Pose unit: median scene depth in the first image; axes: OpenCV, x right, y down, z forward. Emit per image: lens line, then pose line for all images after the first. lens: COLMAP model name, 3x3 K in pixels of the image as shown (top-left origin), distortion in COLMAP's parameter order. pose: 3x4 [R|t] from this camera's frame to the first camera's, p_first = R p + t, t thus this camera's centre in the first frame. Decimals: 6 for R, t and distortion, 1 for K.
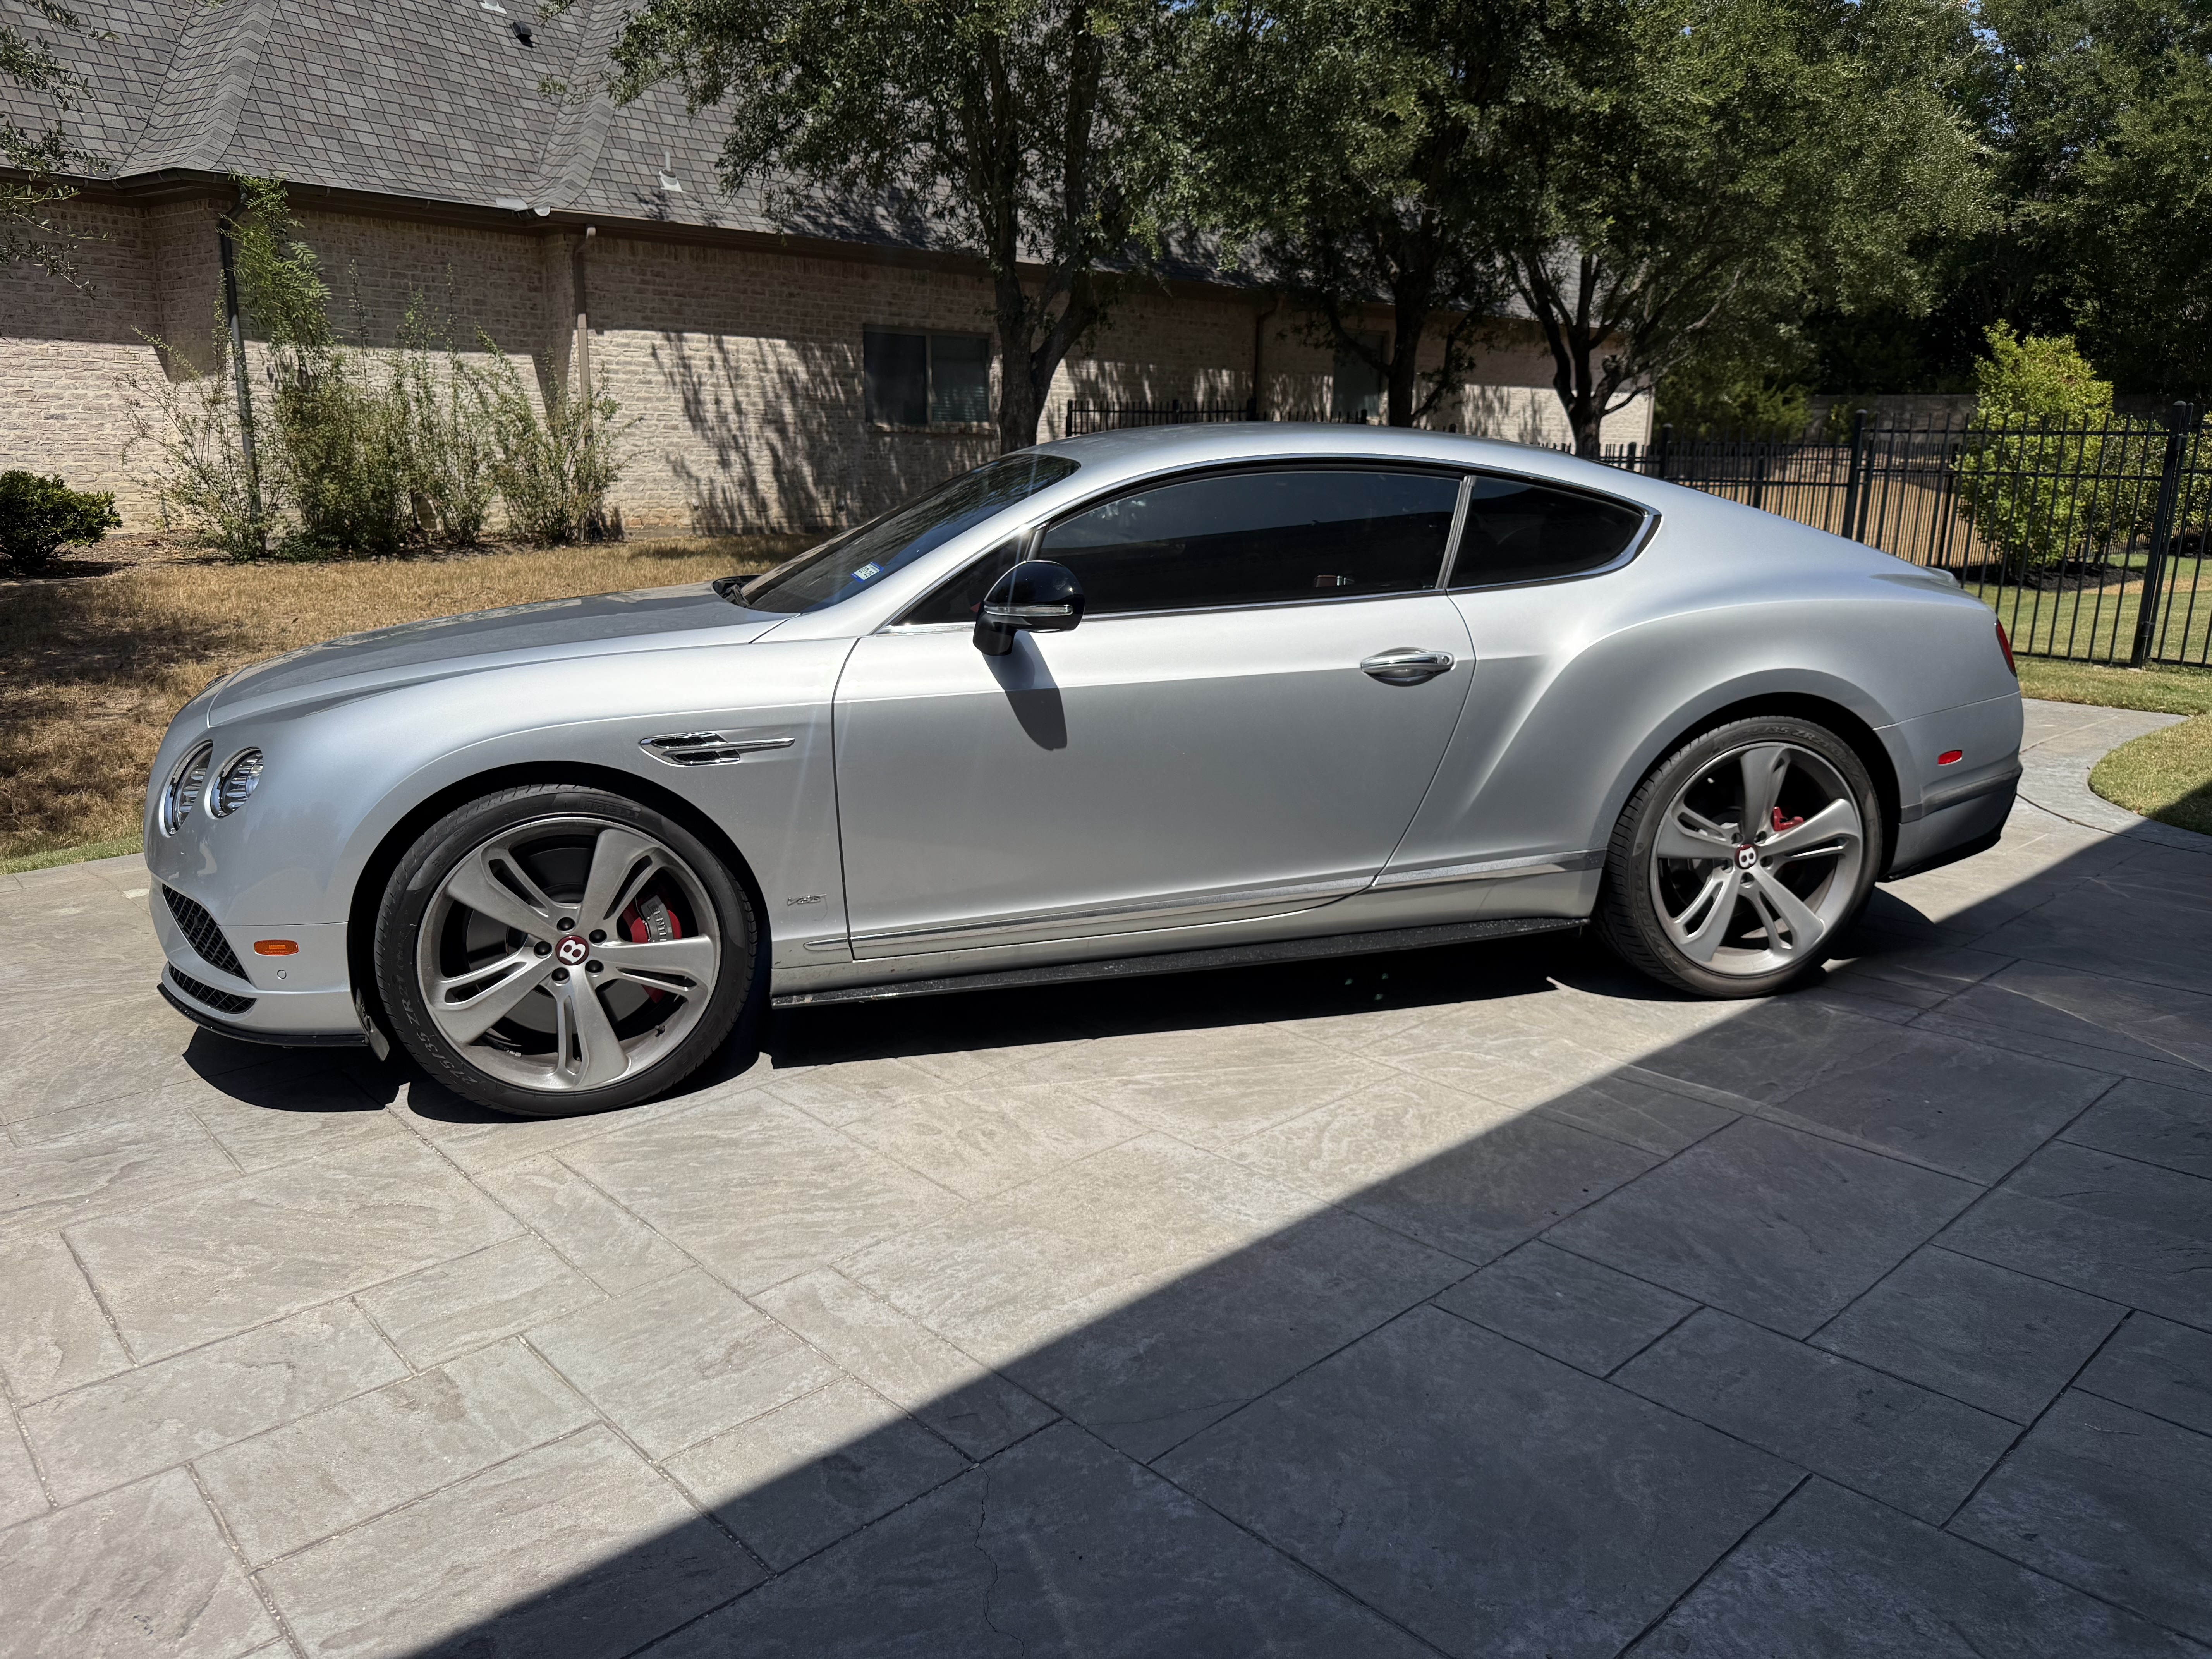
lens RADIAL K [[1561.5, 0, 1106.0], [0, 1561.5, 829.5], [0, 0, 1]] dist [0.079001, -0.113513]
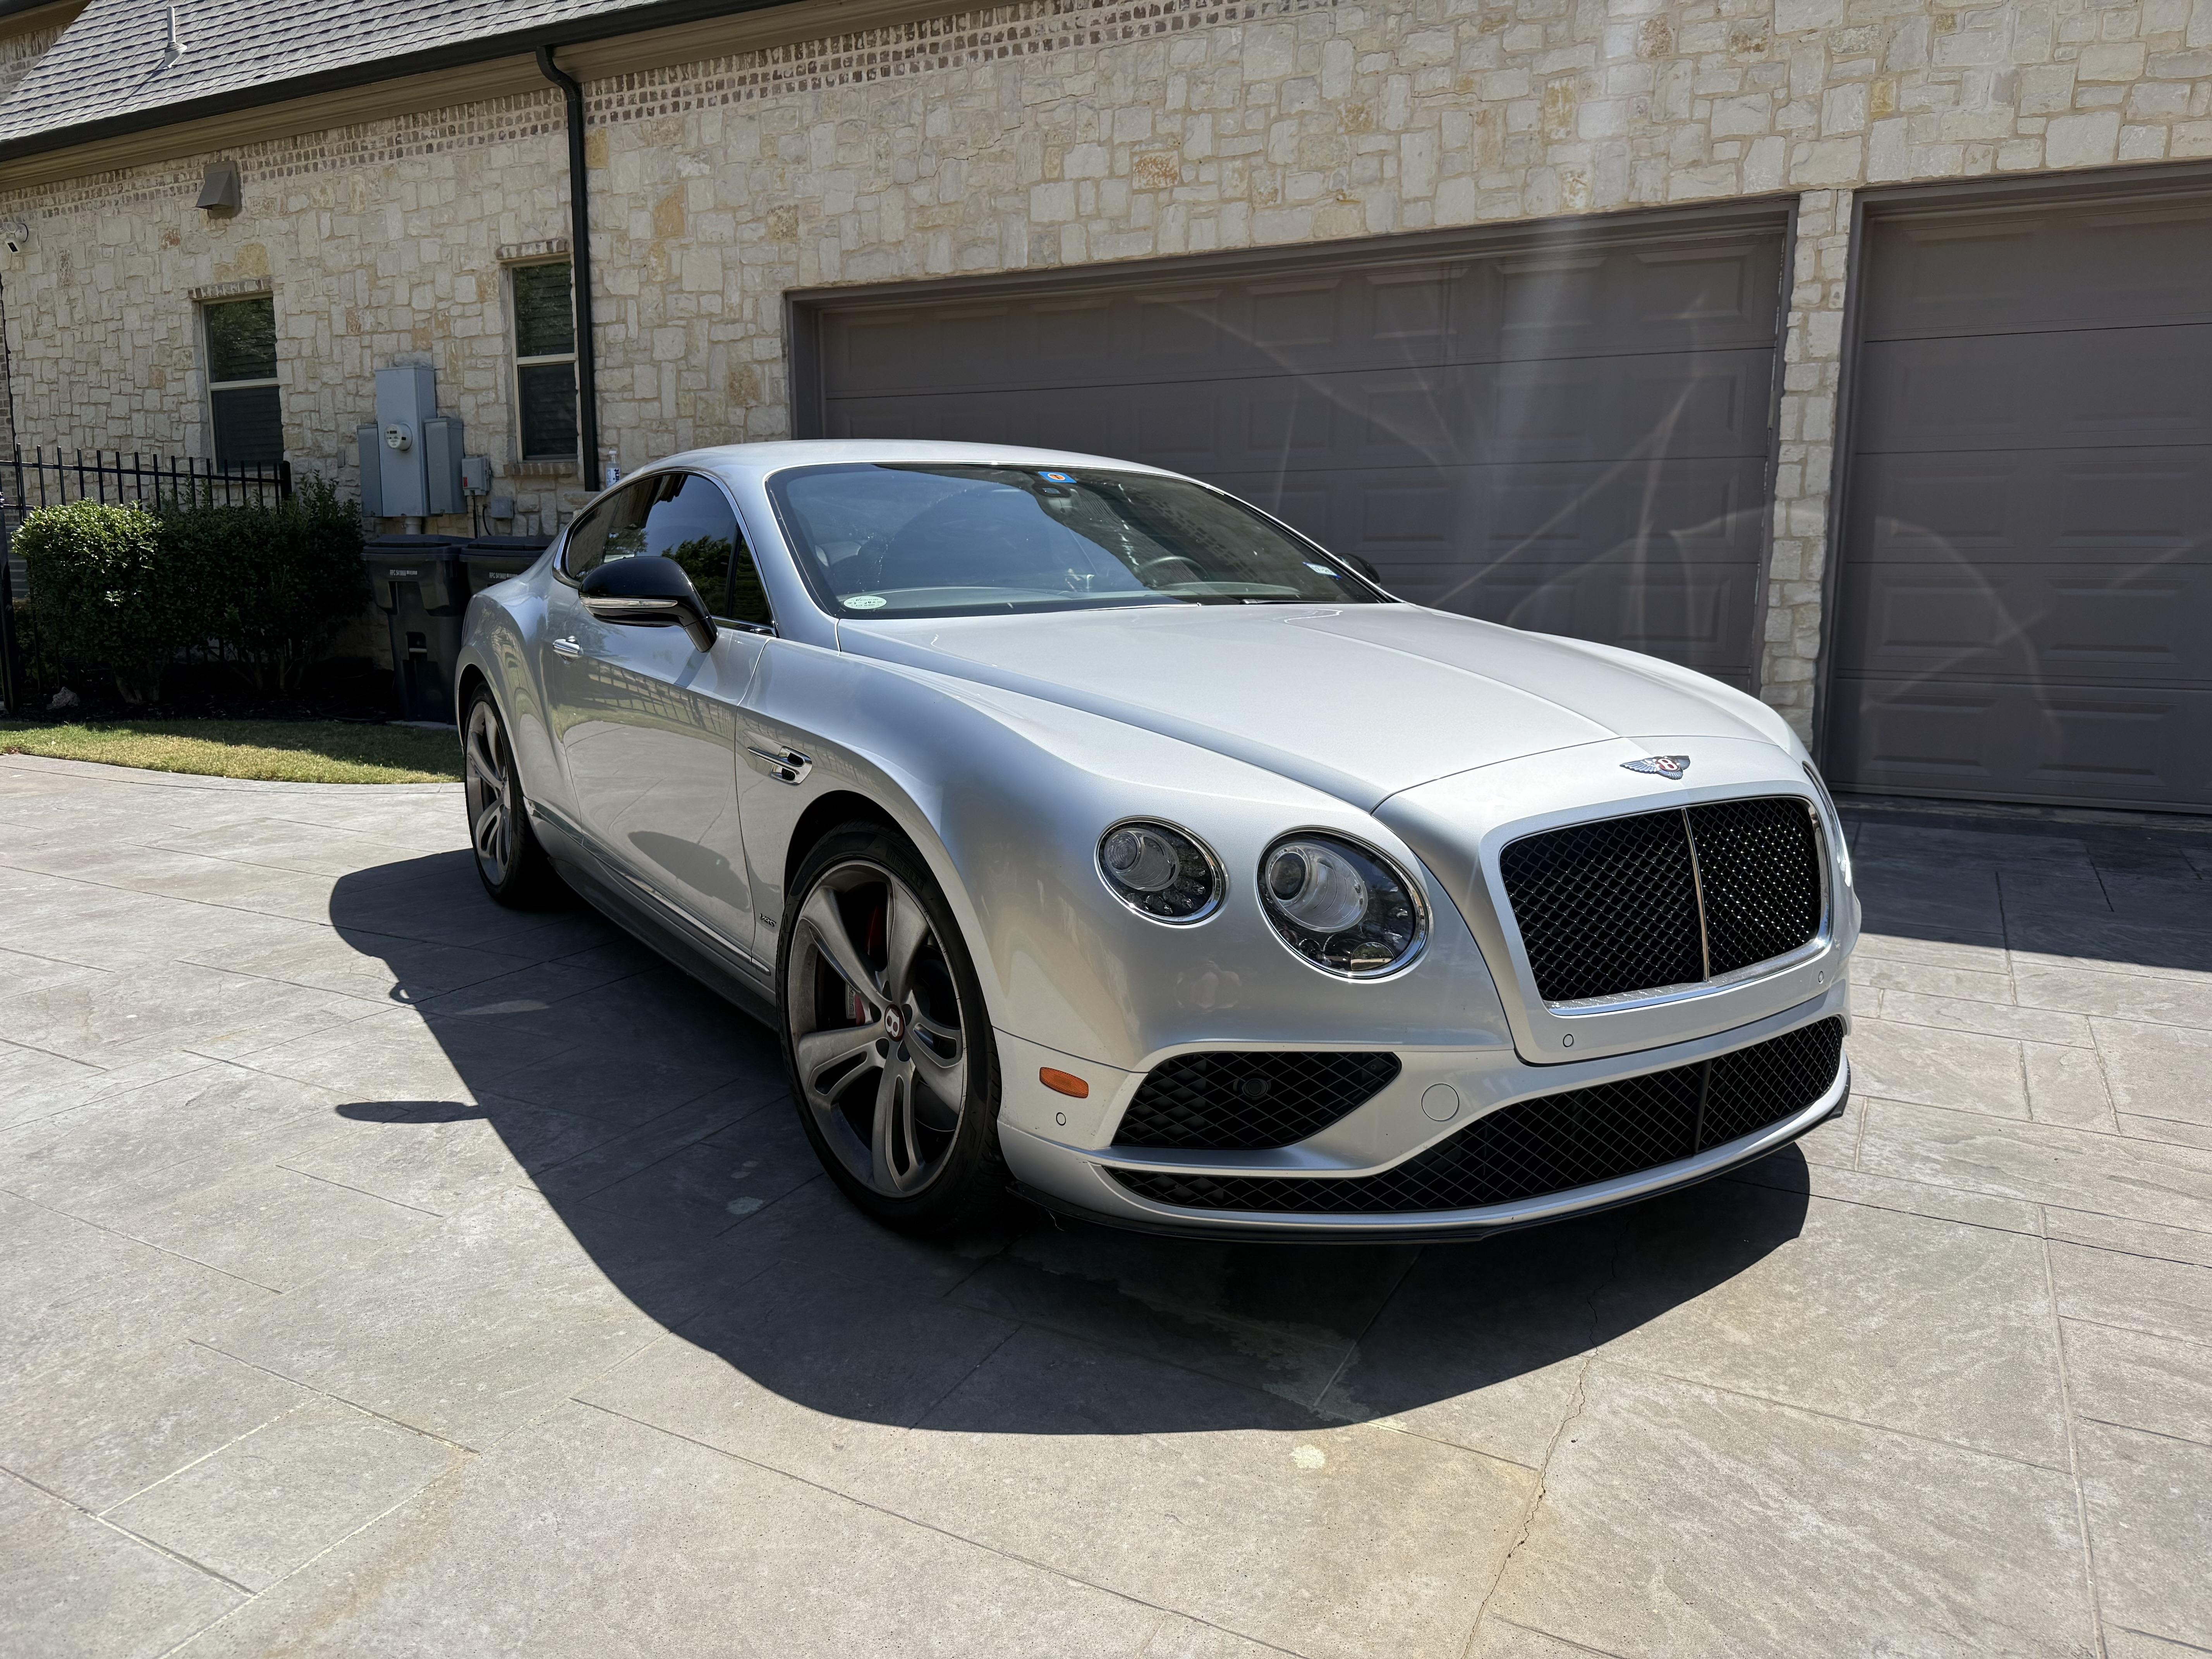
lens RADIAL K [[1566.4, 0, 1110.8], [0, 1566.4, 829.7], [0, 0, 1]] dist [-0.001572, -0.007412]
pose [[-0.345507, -0.163864, 0.923999, -1.228273], [0.208772, 0.946538, 0.245926, -0.310339], [-0.914898, 0.277874, -0.292826, 1.602330]]
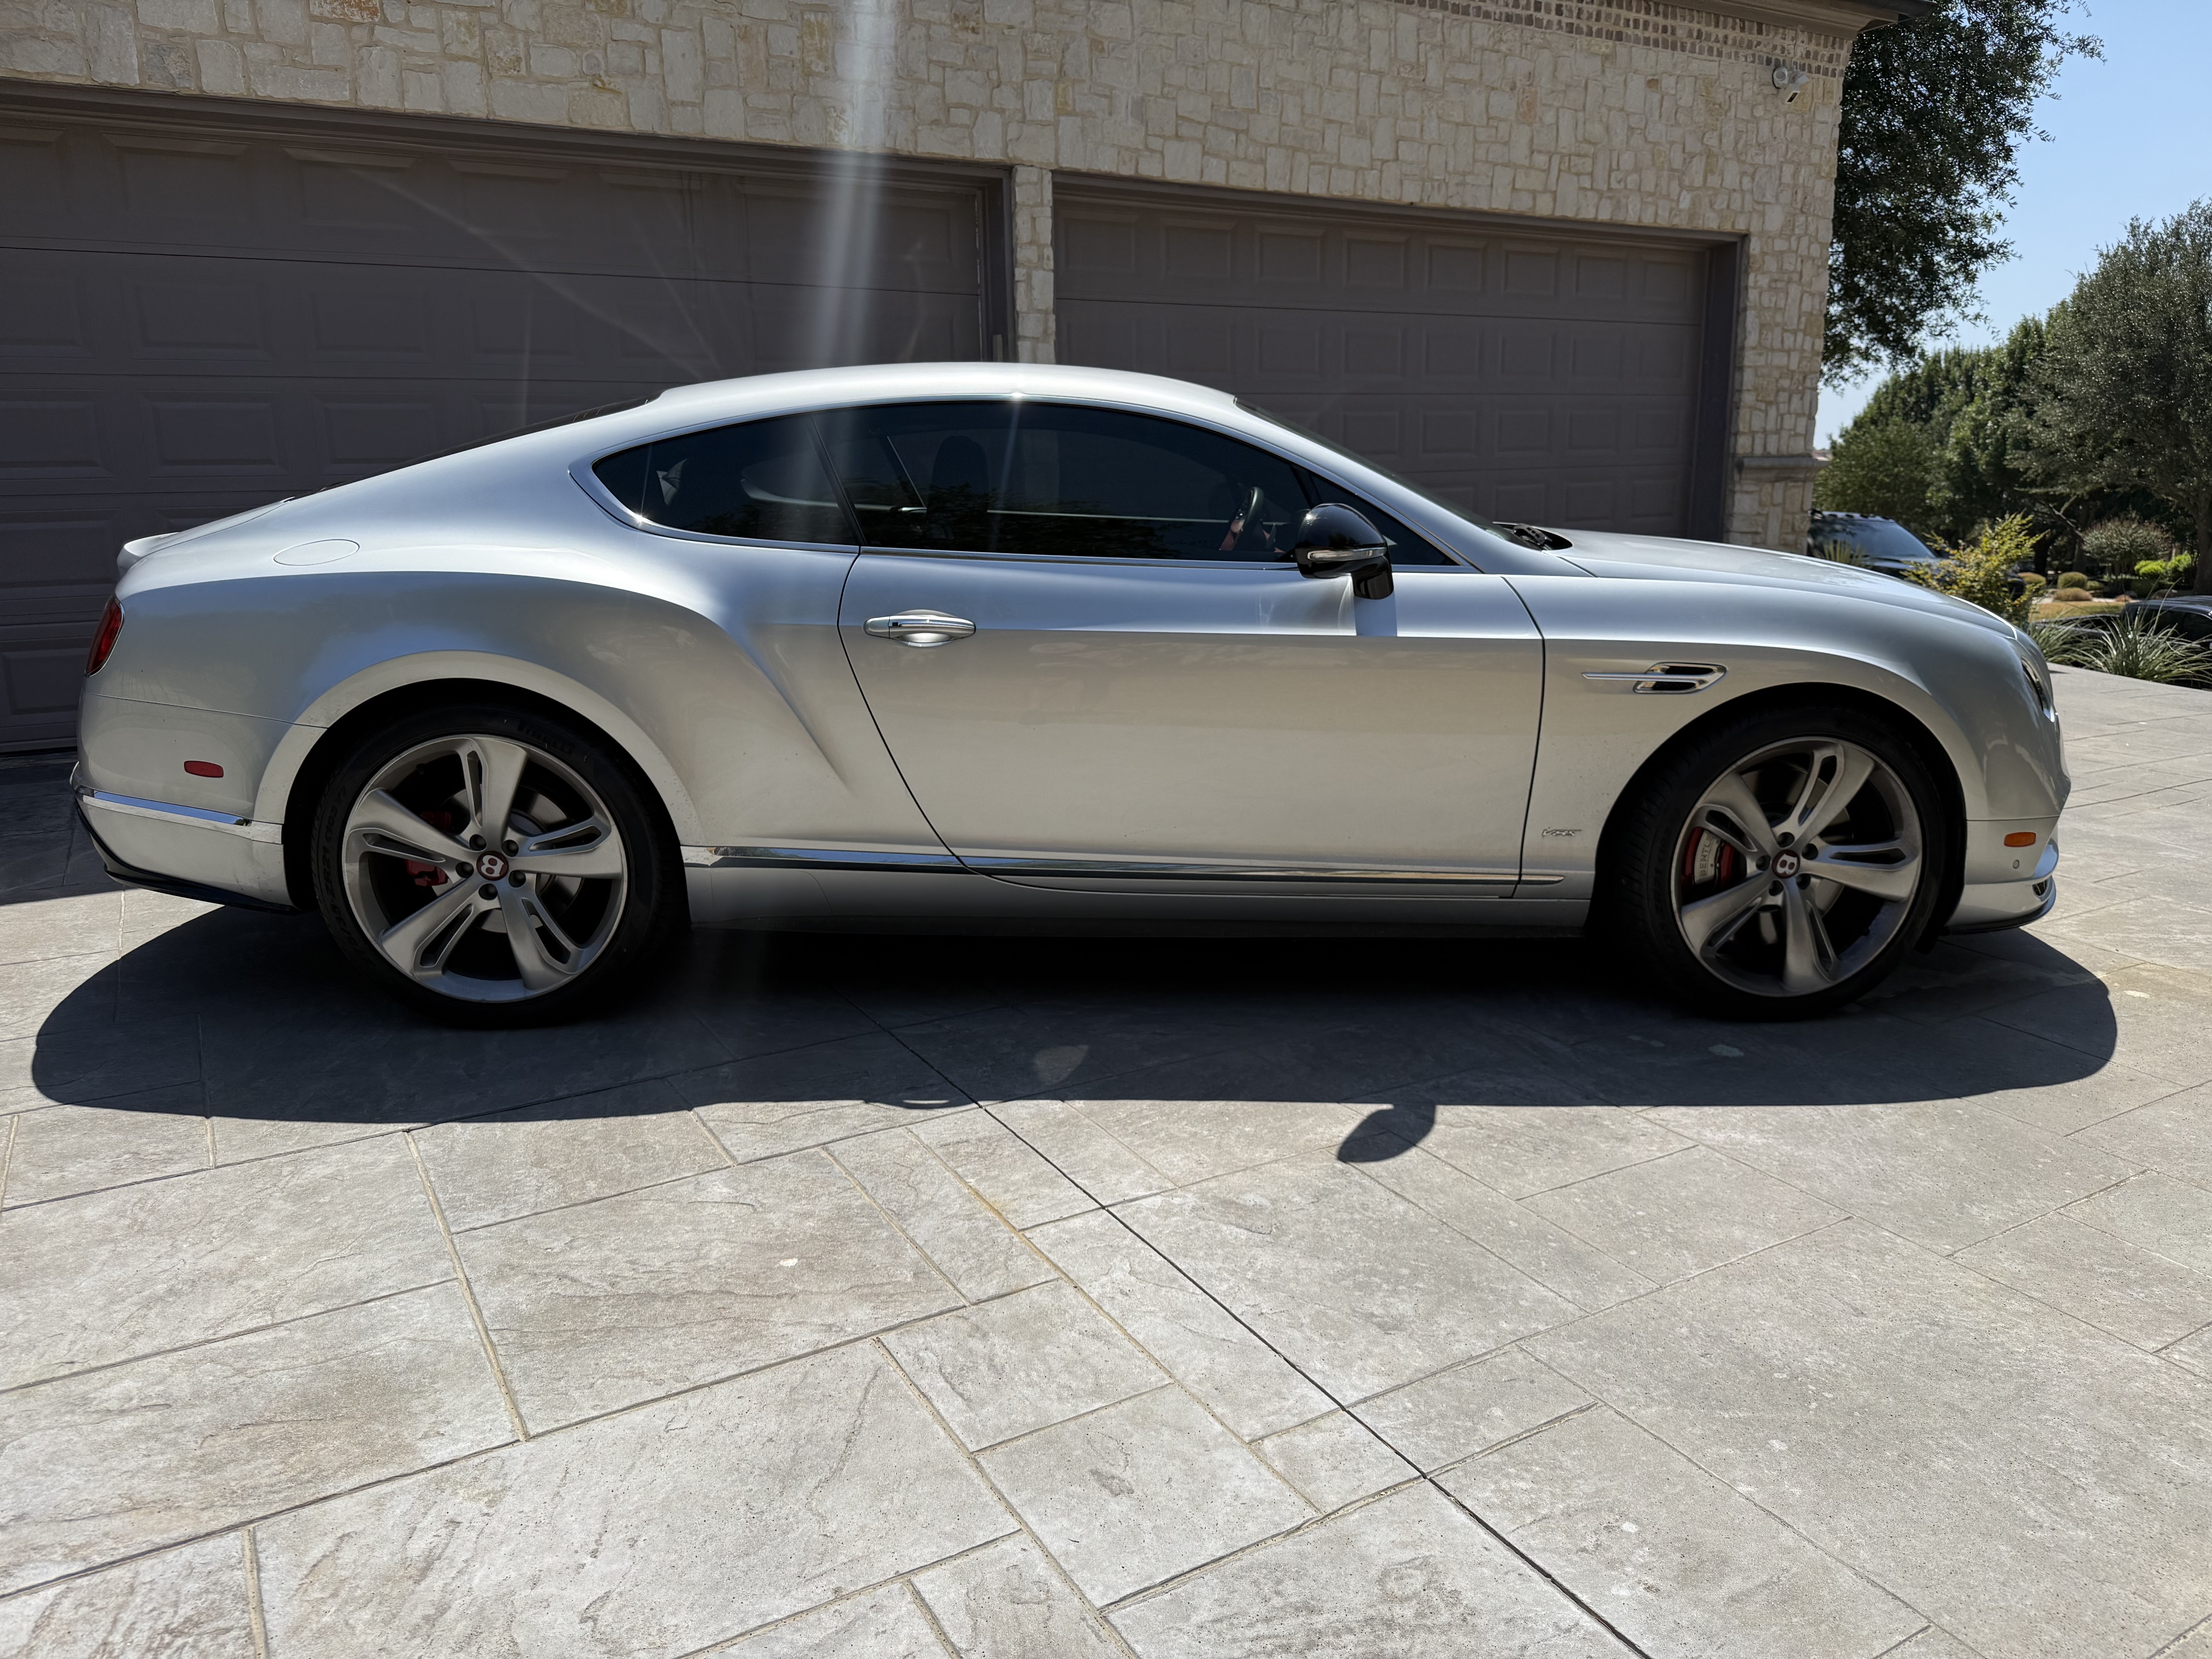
lens RADIAL K [[1566.4, 0, 1110.8], [0, 1566.4, 829.7], [0, 0, 1]] dist [-0.001572, -0.007412]
pose [[-0.979858, -0.039200, 0.195809, -0.233255], [0.052500, 0.895484, 0.441988, -0.538254], [-0.192670, 0.443365, -0.875389, 2.469790]]
